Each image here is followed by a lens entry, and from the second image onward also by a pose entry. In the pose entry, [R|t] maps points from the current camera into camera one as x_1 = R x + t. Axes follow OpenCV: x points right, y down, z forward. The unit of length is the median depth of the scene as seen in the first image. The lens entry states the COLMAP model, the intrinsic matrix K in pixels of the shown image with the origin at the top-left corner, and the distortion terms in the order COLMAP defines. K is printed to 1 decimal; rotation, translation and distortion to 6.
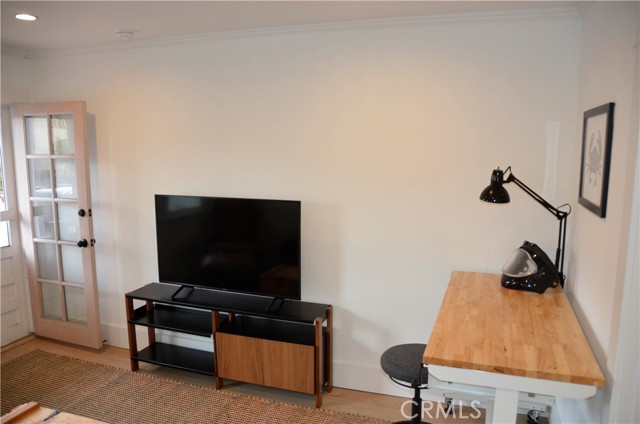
lens RADIAL K [[498.8, 0, 320.7], [0, 498.8, 216.1], [0, 0, 1]] dist [-0.147965, 0.102413]
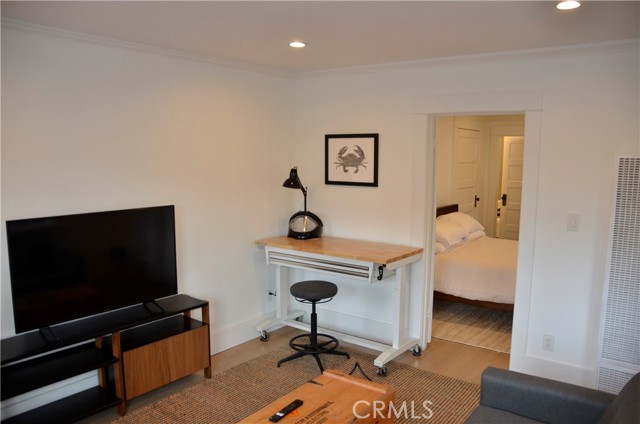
lens RADIAL K [[498.8, 0, 320.7], [0, 498.8, 216.1], [0, 0, 1]] dist [-0.147965, 0.102413]
pose [[0.306241, -0.121433, 0.944177, -0.956501], [0.137055, 0.987122, 0.082502, -0.049868], [-0.942036, 0.104139, 0.318940, 0.321860]]
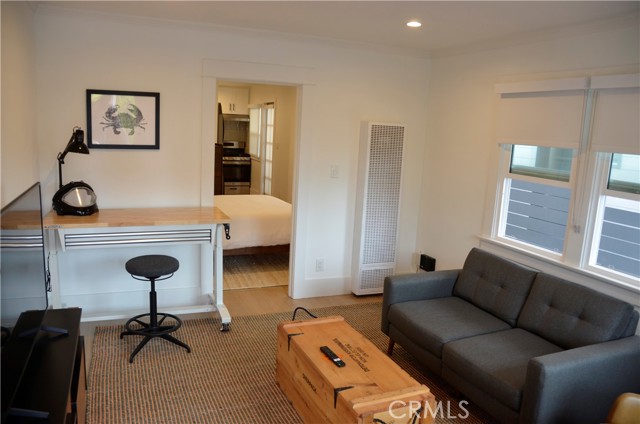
lens RADIAL K [[498.8, 0, 320.7], [0, 498.8, 216.1], [0, 0, 1]] dist [-0.147965, 0.102413]
pose [[-0.670008, -0.169555, 0.722731, -0.848530], [0.056132, 0.959209, 0.277071, -0.155671], [-0.740229, 0.226208, -0.633160, 1.115046]]
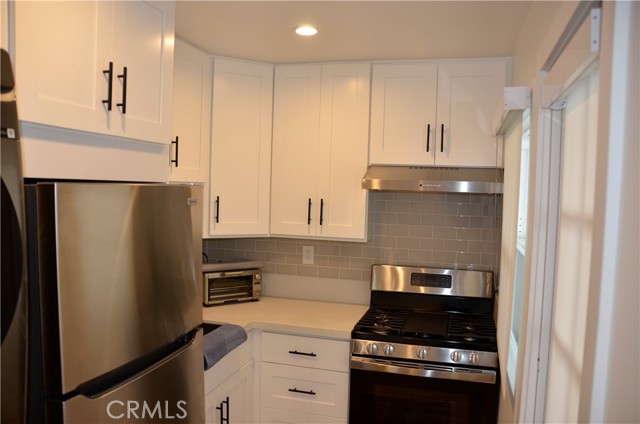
lens RADIAL K [[498.8, 0, 320.7], [0, 498.8, 216.1], [0, 0, 1]] dist [-0.147965, 0.102413]
pose [[-0.054696, -0.061648, 0.996598, 1.280497], [0.117137, 0.990804, 0.067719, 0.082846], [-0.991608, 0.120442, -0.046972, -0.487685]]
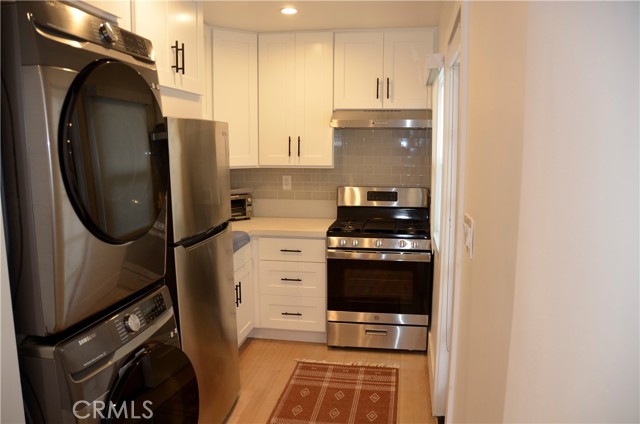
lens RADIAL K [[498.8, 0, 320.7], [0, 498.8, 216.1], [0, 0, 1]] dist [-0.147965, 0.102413]
pose [[-0.165231, -0.144785, 0.975570, 0.992036], [0.142082, 0.975353, 0.168817, 0.105353], [-0.975967, 0.166505, -0.140588, -0.389705]]
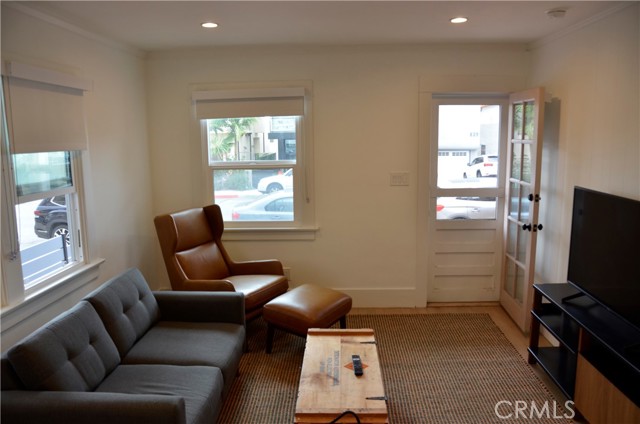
lens RADIAL K [[498.8, 0, 320.7], [0, 498.8, 216.1], [0, 0, 1]] dist [-0.147965, 0.102413]
pose [[0.287313, 0.150683, -0.945910, 0.408641], [-0.132928, 0.984265, 0.116417, -0.032087], [0.948568, 0.092290, 0.302822, 0.311938]]
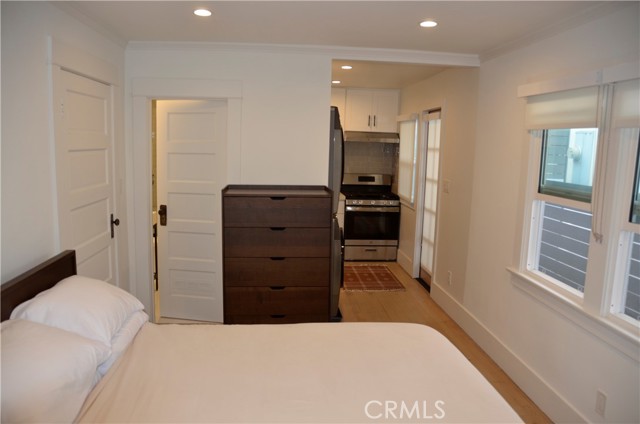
lens RADIAL K [[498.8, 0, 320.7], [0, 498.8, 216.1], [0, 0, 1]] dist [-0.147965, 0.102413]
pose [[-0.408602, -0.149449, 0.900394, 0.219888], [0.104269, 0.972401, 0.208718, -0.039506], [-0.906737, 0.179166, -0.381742, 0.353957]]
